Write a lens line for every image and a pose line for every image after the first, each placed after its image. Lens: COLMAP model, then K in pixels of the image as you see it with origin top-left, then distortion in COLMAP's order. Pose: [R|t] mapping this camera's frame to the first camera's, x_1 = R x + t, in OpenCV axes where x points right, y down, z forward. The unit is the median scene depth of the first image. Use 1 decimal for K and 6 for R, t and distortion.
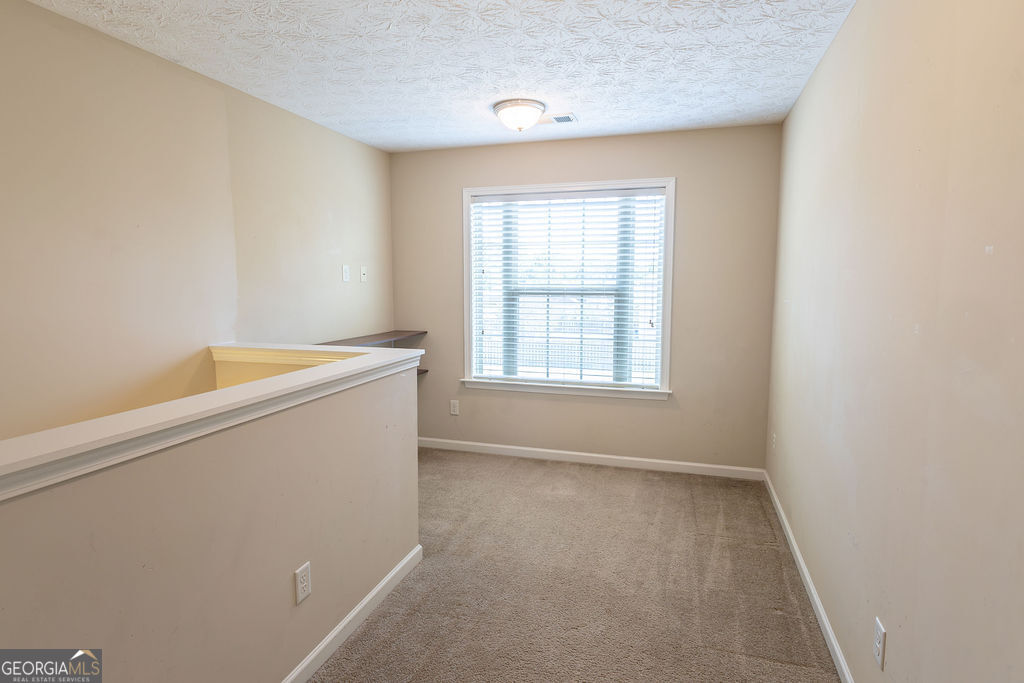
lens RADIAL K [[570.3, 0, 512.0], [0, 570.3, 341.5], [0, 0, 1]] dist [0.001040, -0.000444]
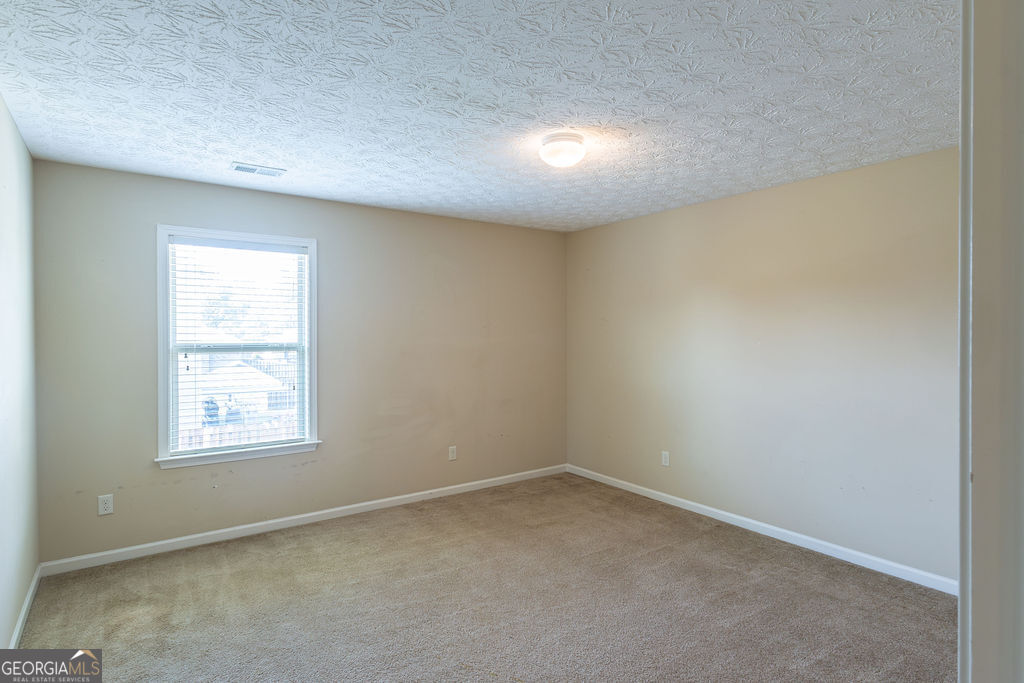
lens RADIAL K [[544.2, 0, 517.9], [0, 544.2, 338.7], [0, 0, 1]] dist [0.020465, -0.007578]
pose [[0.614096, -0.010025, 0.789168, -0.347822], [0.088971, 0.994425, -0.056601, -0.012281], [-0.784200, 0.104972, 0.611564, 0.113546]]
